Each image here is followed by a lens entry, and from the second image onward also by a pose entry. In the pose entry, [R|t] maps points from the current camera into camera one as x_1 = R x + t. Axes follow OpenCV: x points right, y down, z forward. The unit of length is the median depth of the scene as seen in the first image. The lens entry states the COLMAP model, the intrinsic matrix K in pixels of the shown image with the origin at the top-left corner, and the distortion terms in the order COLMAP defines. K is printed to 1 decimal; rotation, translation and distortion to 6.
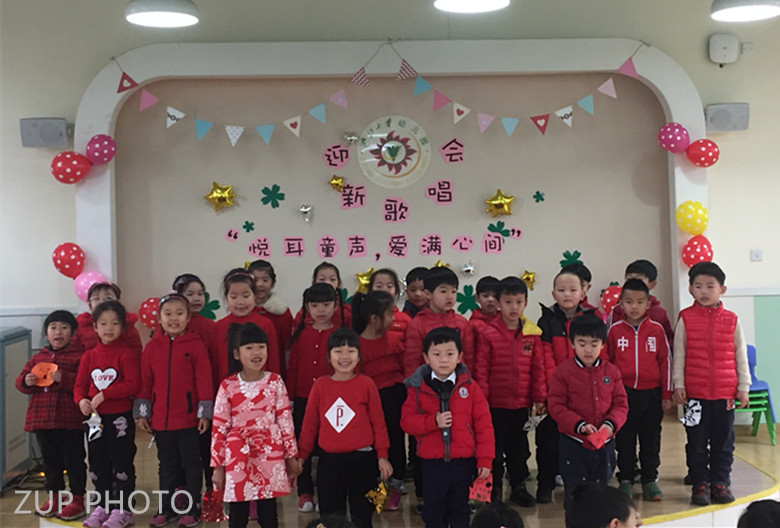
lens RADIAL K [[899.2, 0, 390.7], [0, 899.2, 263.5], [0, 0, 1]] dist [0.036197, 0.000000]
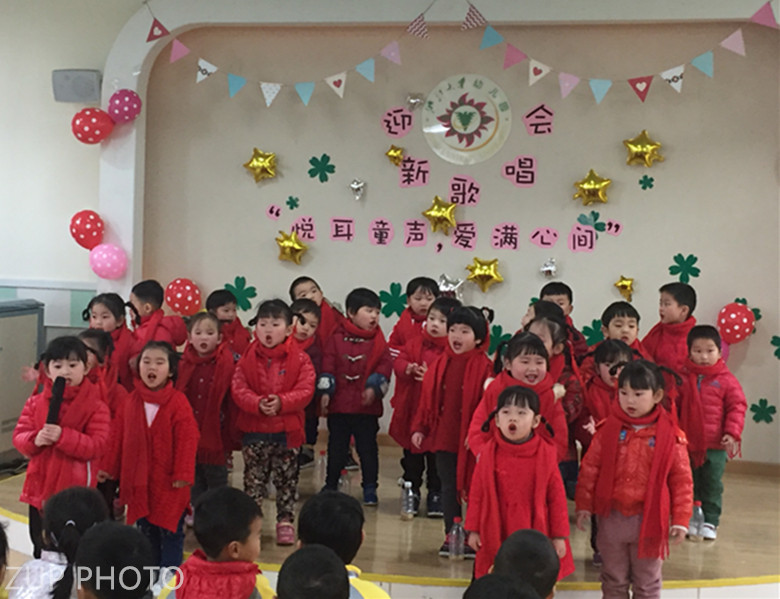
lens RADIAL K [[1158.9, 0, 389.7], [0, 1158.9, 299.8], [0, 0, 1]] dist [0.055077, 0.000000]
pose [[0.960709, 0.071298, -0.268246, 0.238503], [-0.062334, 0.997180, 0.041798, -0.001167], [0.270469, -0.023435, 0.962443, -0.030258]]
